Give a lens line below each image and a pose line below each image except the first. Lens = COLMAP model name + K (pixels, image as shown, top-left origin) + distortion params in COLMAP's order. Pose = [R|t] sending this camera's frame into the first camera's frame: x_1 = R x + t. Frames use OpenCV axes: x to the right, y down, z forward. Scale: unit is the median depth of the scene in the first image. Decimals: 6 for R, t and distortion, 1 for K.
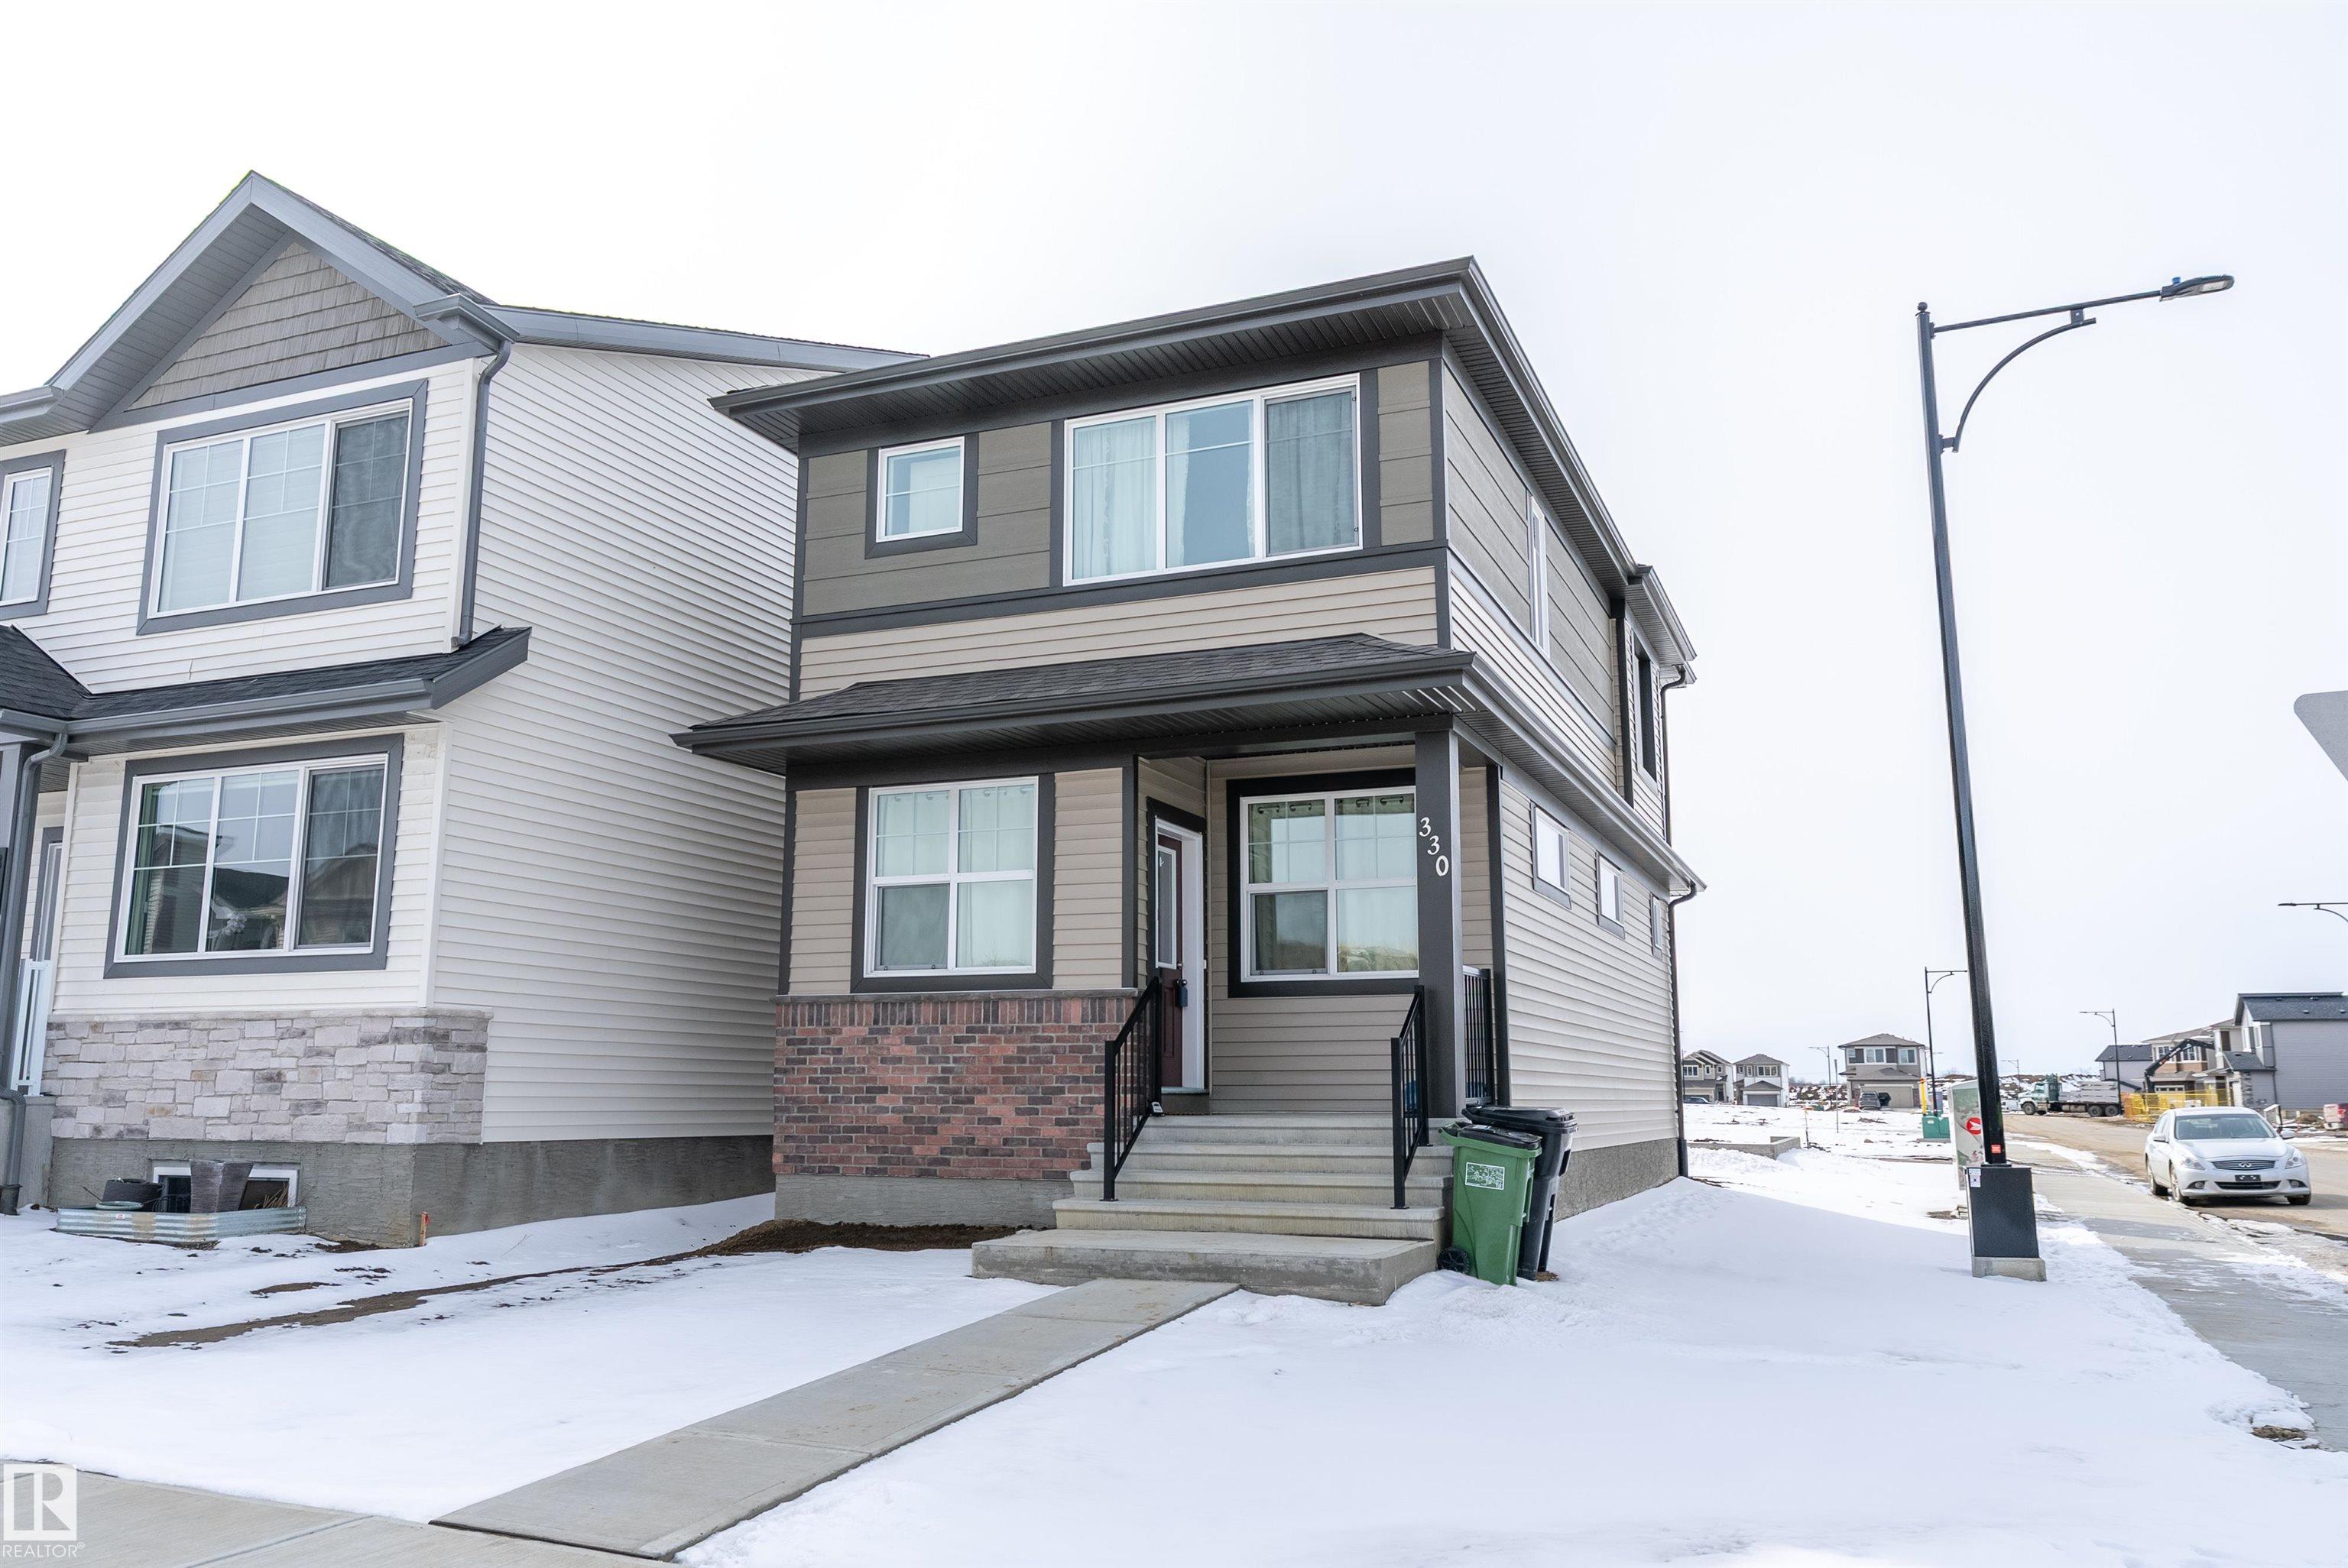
lens RADIAL K [[1784.1, 0, 1174.3], [0, 1784.1, 783.2], [0, 0, 1]] dist [-0.001317, 0.003326]
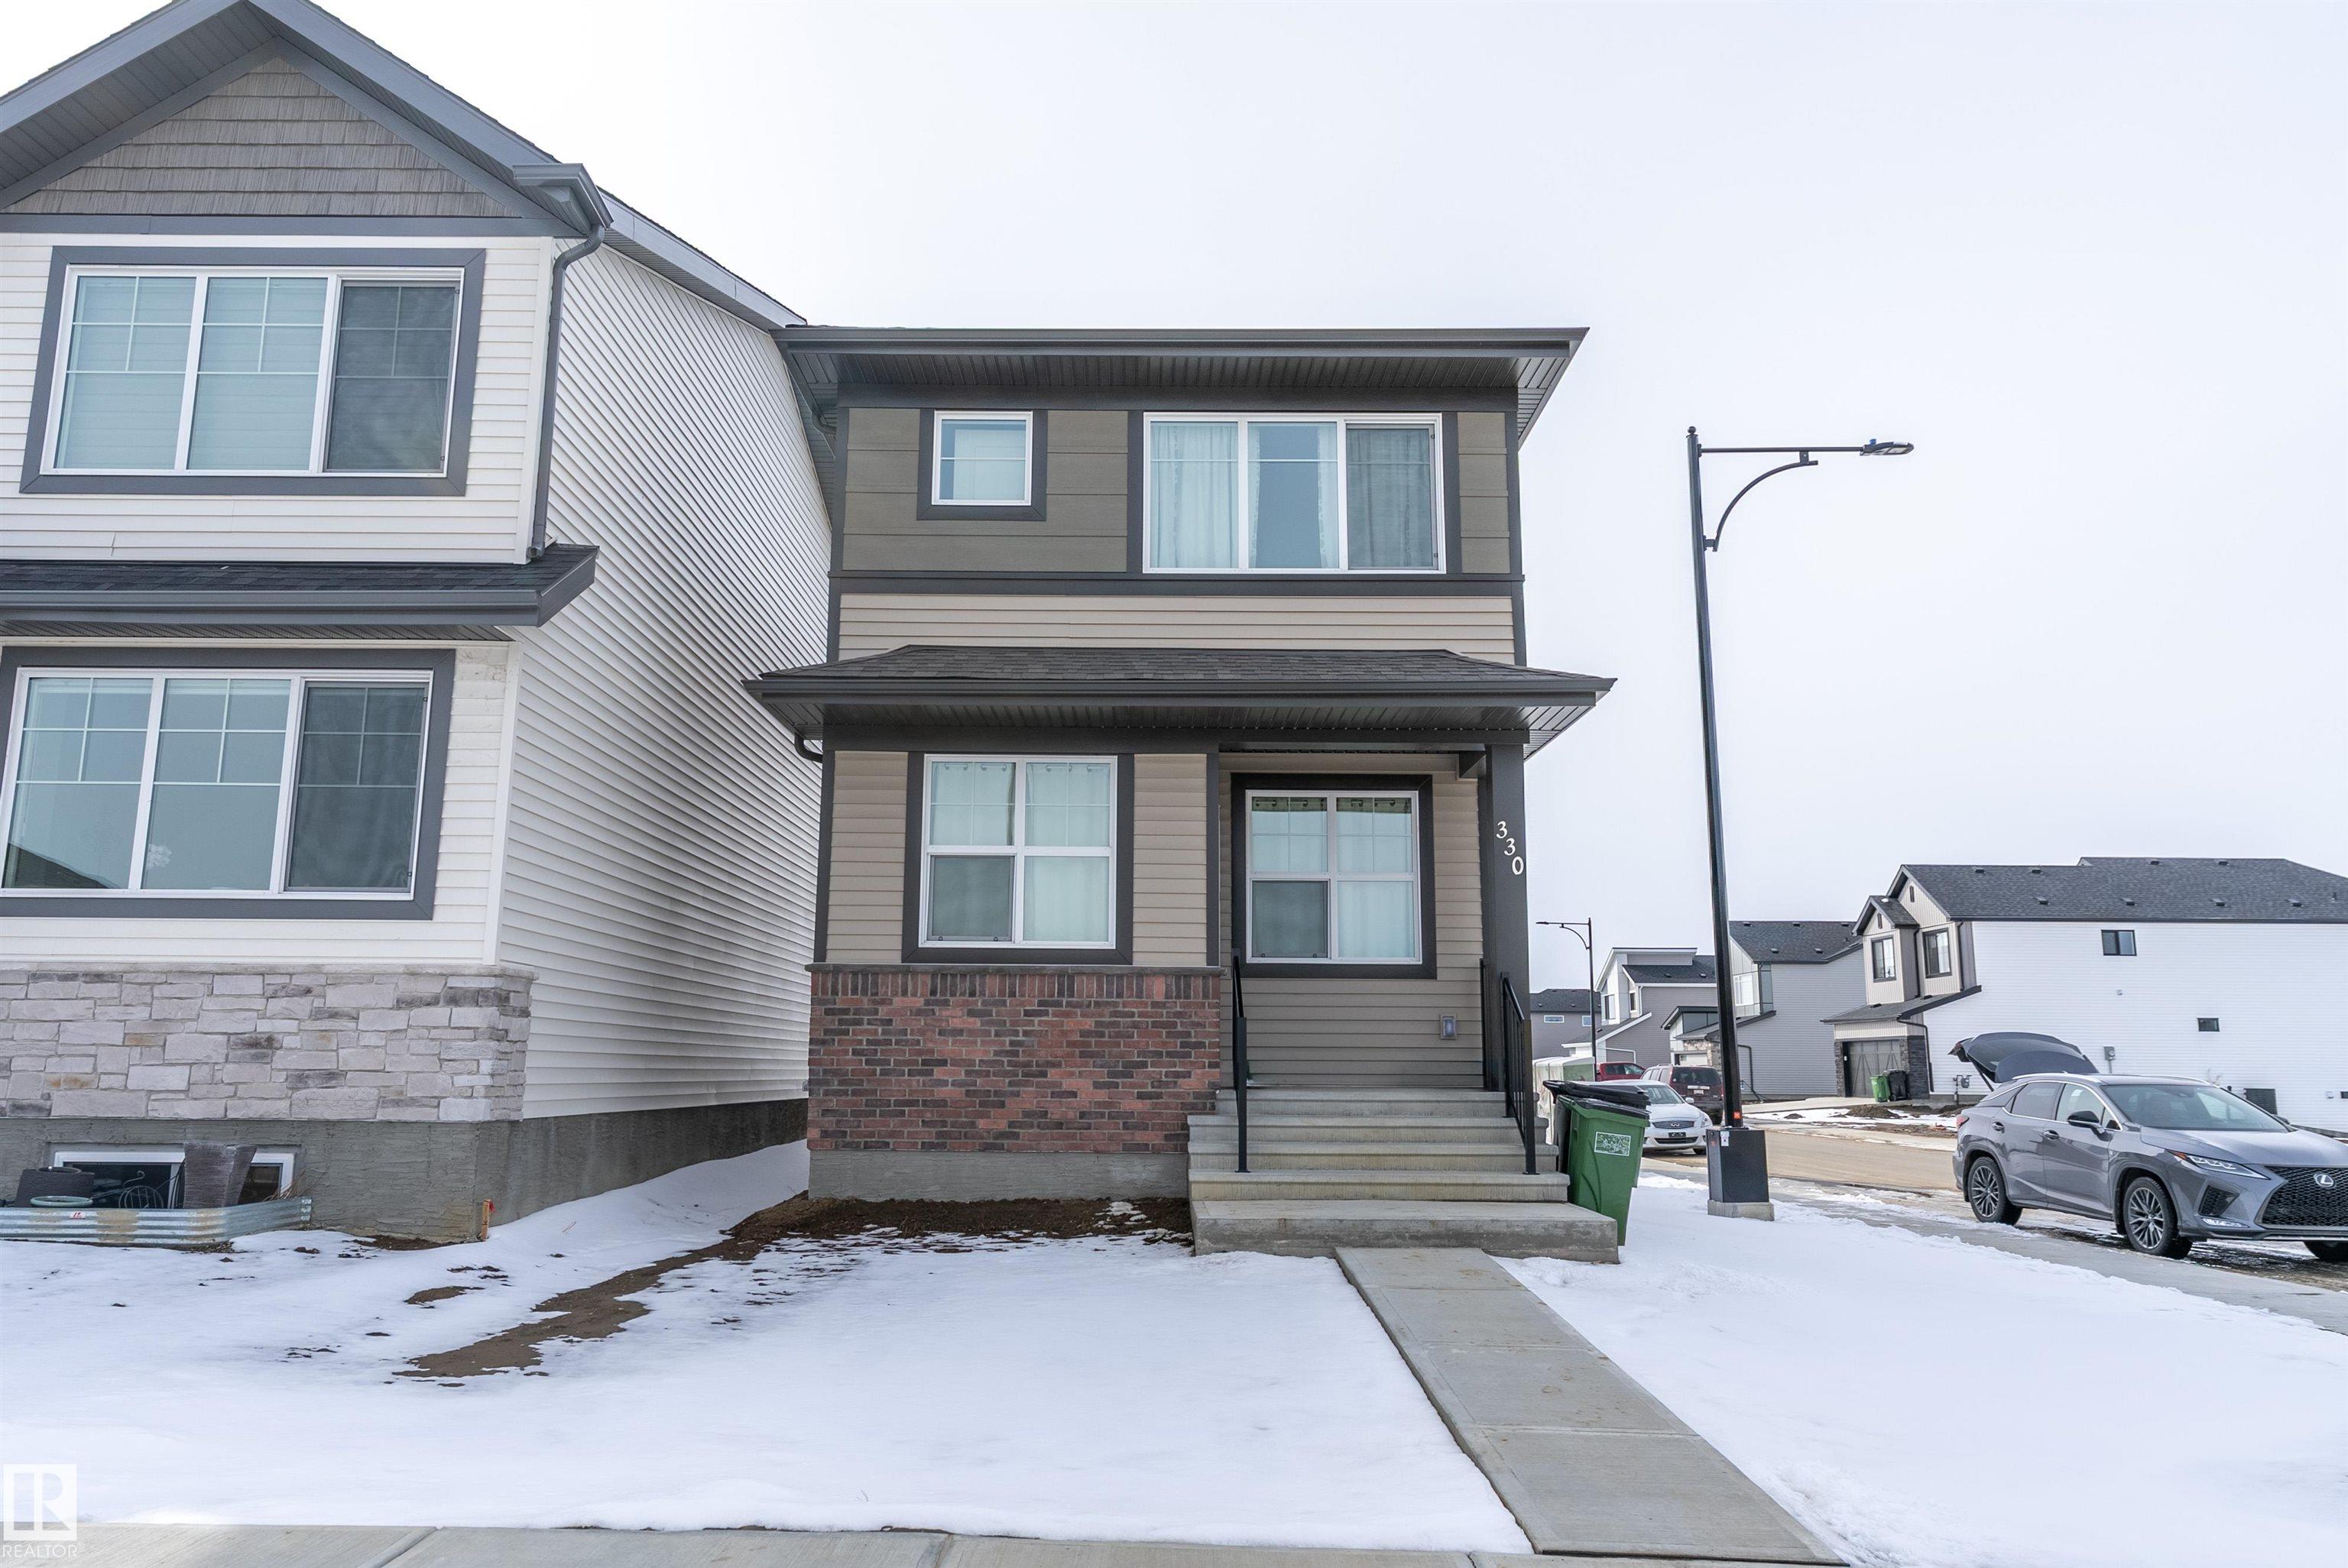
lens RADIAL K [[1595.1, 0, 1170.8], [0, 1595.1, 787.2], [0, 0, 1]] dist [-0.004670, 0.003780]
pose [[0.923110, 0.071633, 0.377804, -0.388219], [-0.071778, 0.997326, -0.013717, 0.024032], [-0.377777, -0.014455, 0.925784, 0.143826]]
